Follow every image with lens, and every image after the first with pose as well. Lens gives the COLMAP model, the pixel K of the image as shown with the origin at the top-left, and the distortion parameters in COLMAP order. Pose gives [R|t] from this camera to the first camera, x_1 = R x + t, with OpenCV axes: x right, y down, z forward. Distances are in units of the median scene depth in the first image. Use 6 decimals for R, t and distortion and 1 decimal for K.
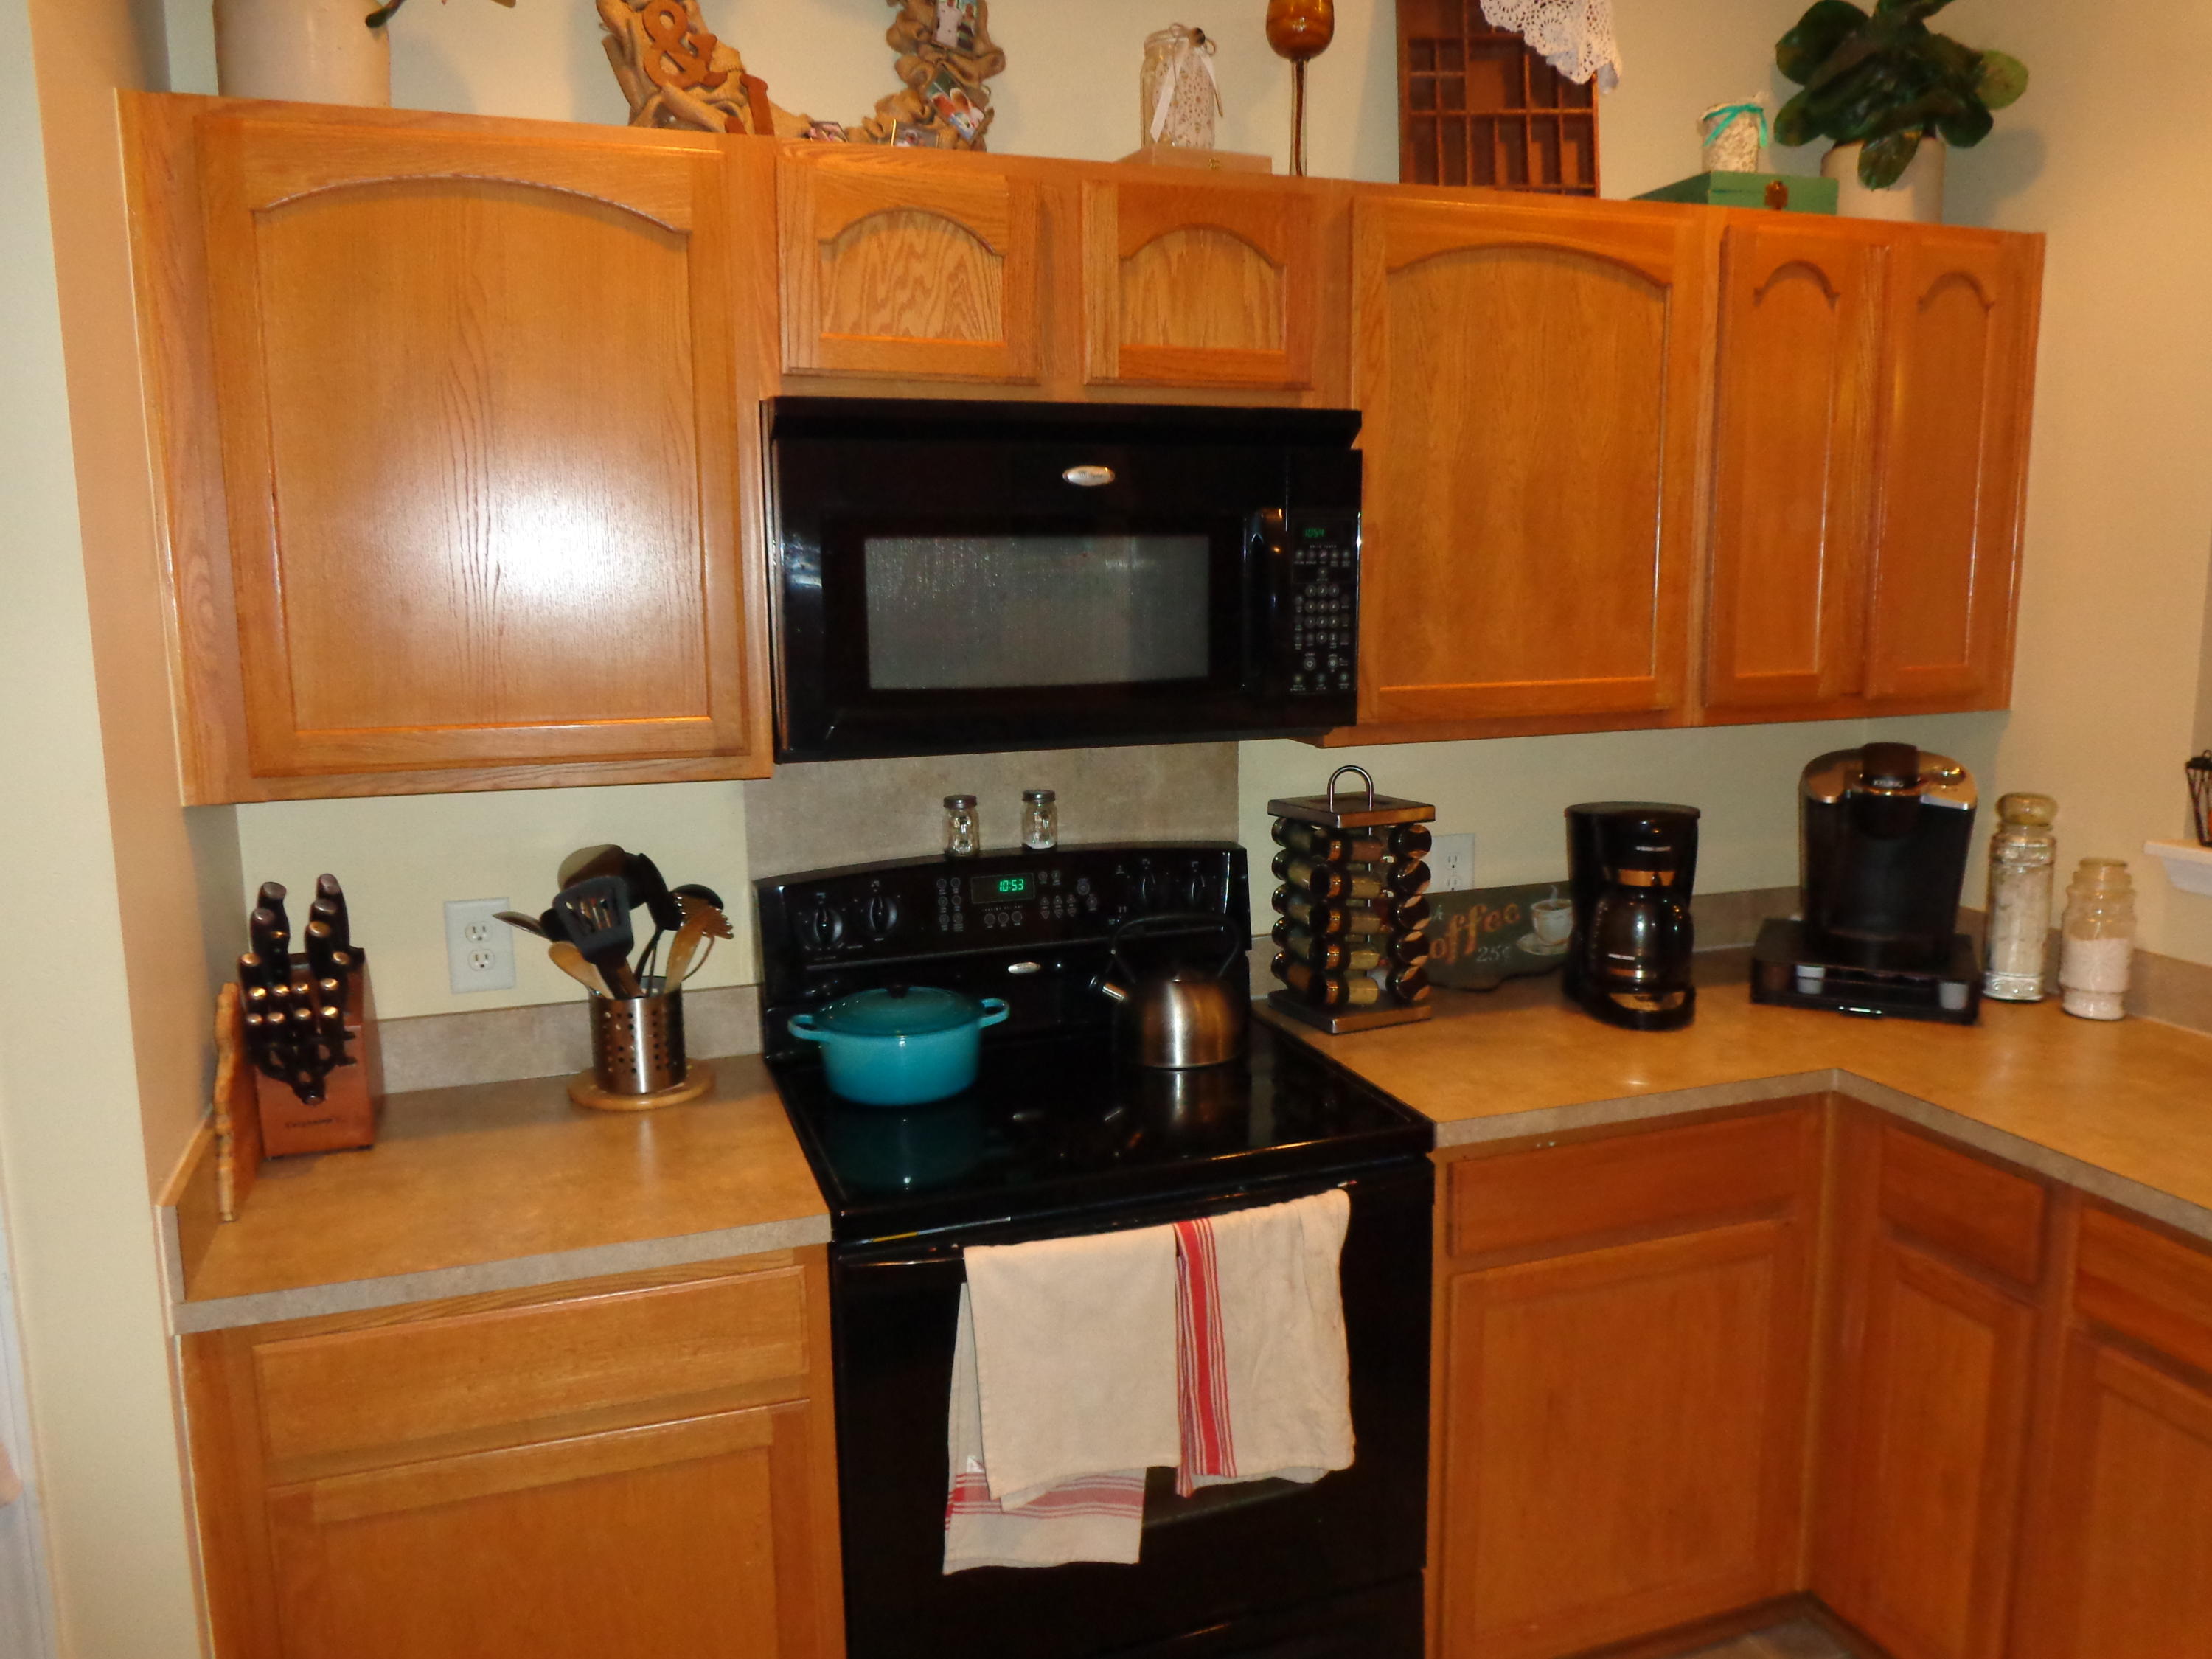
lens RADIAL K [[1640.1, 0, 1107.7], [0, 1640.1, 827.8], [0, 0, 1]] dist [-0.002385, -0.009031]
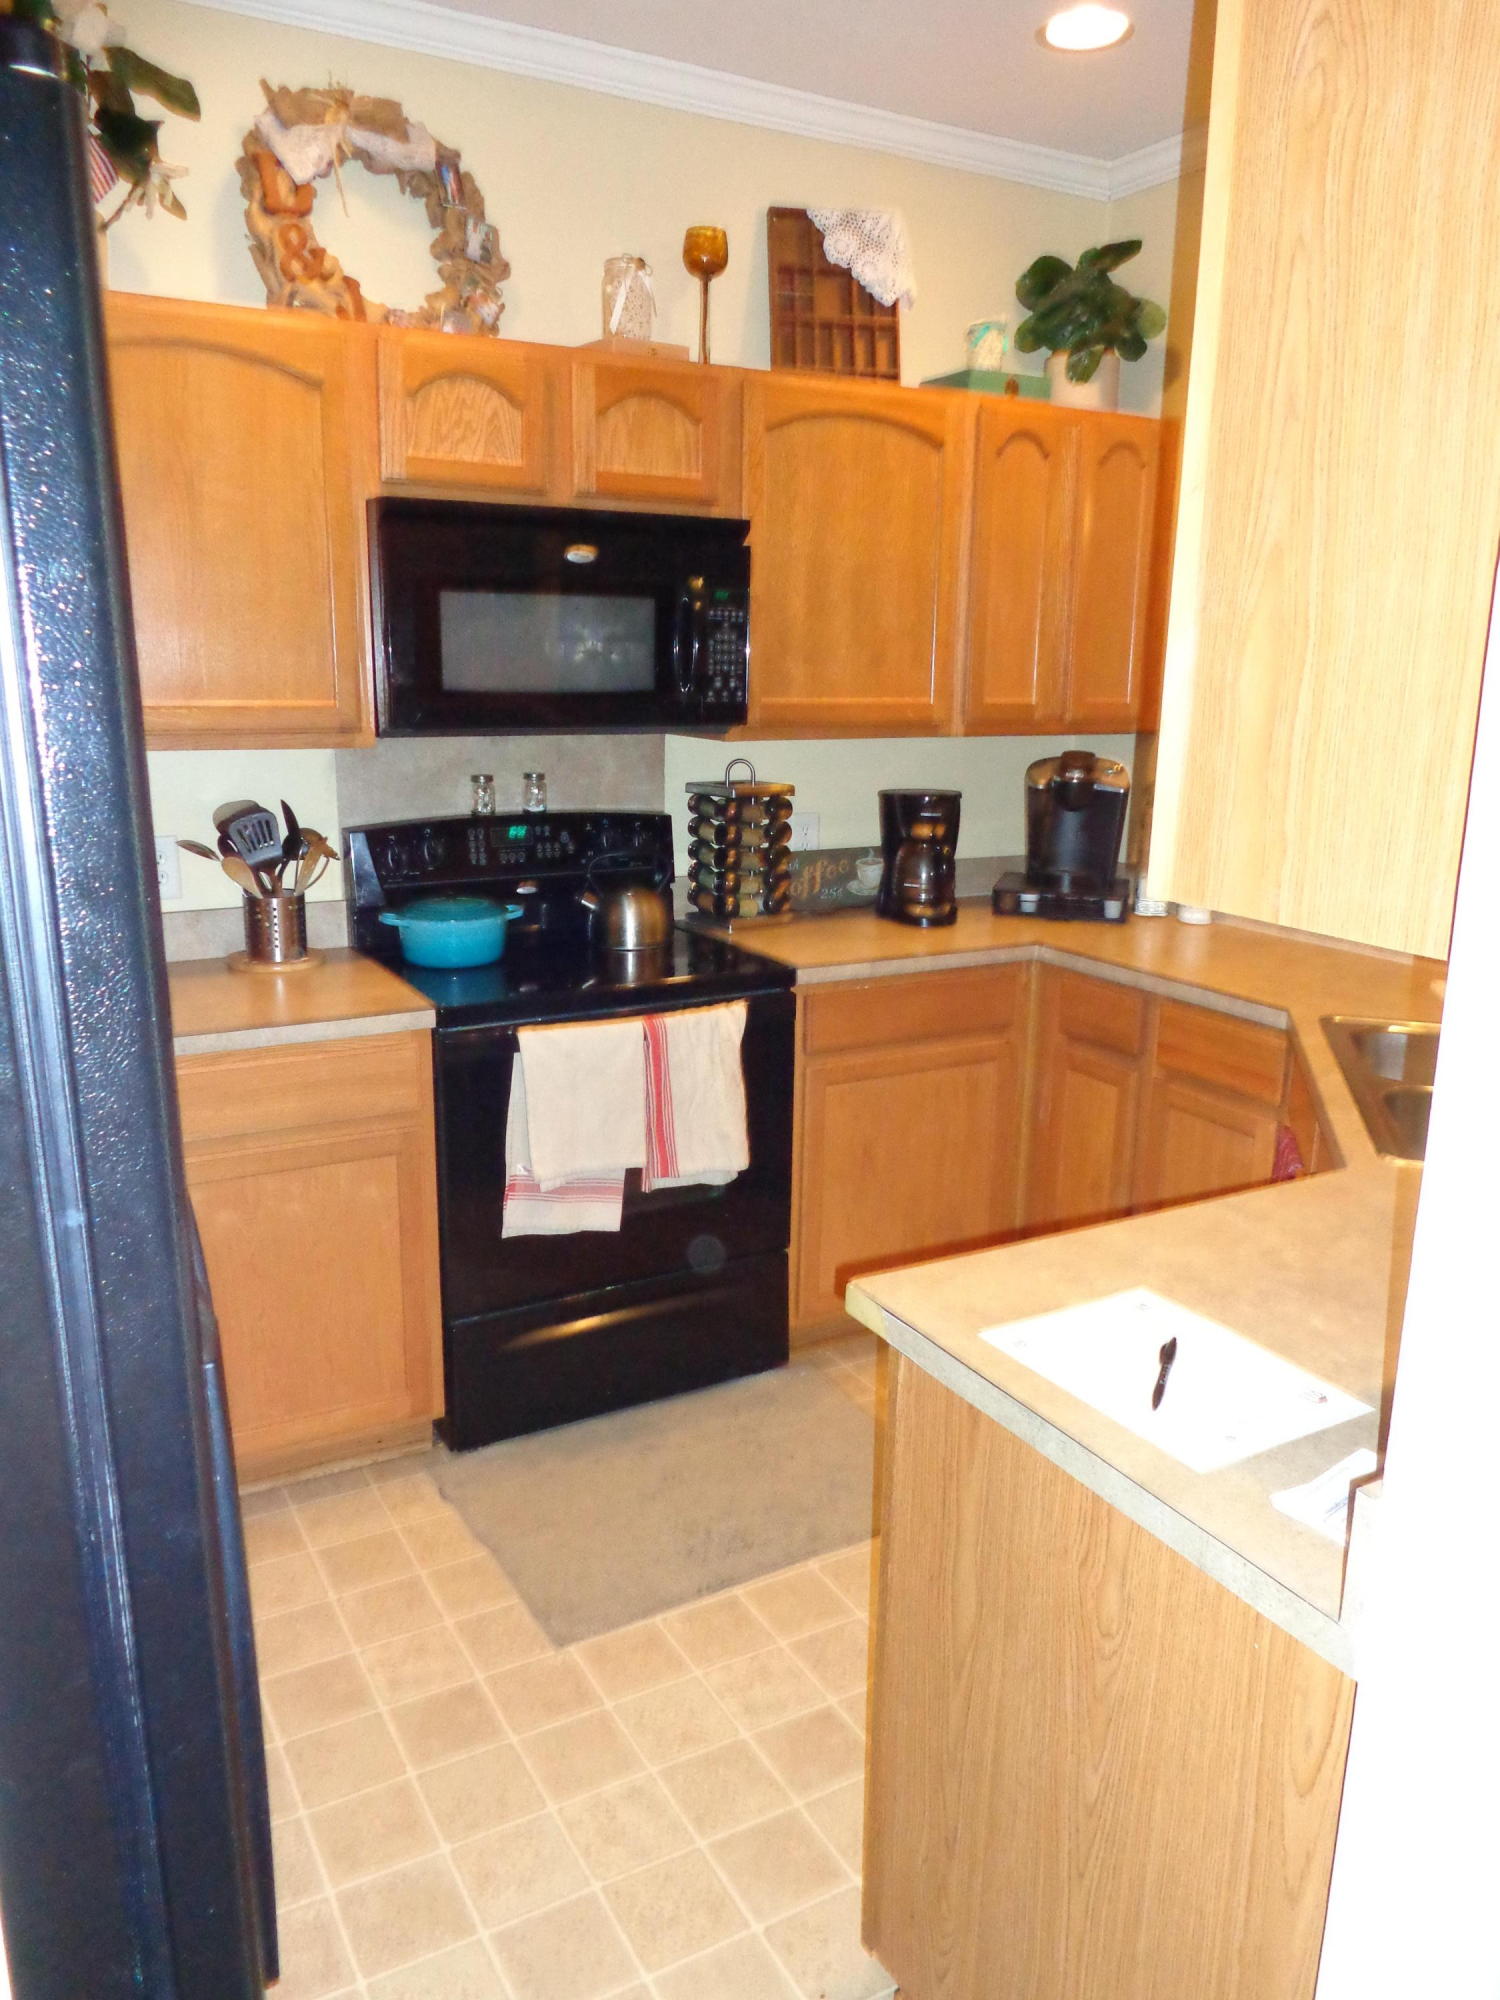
lens RADIAL K [[1482.9, 0, 742.7], [0, 1482.9, 1012.3], [0, 0, 1]] dist [-0.002385, -0.009031]
pose [[0.985699, -0.015852, 0.167766, -0.093841], [0.003127, 0.997115, 0.075842, 0.103744], [-0.168484, -0.074233, 0.982905, -0.413170]]
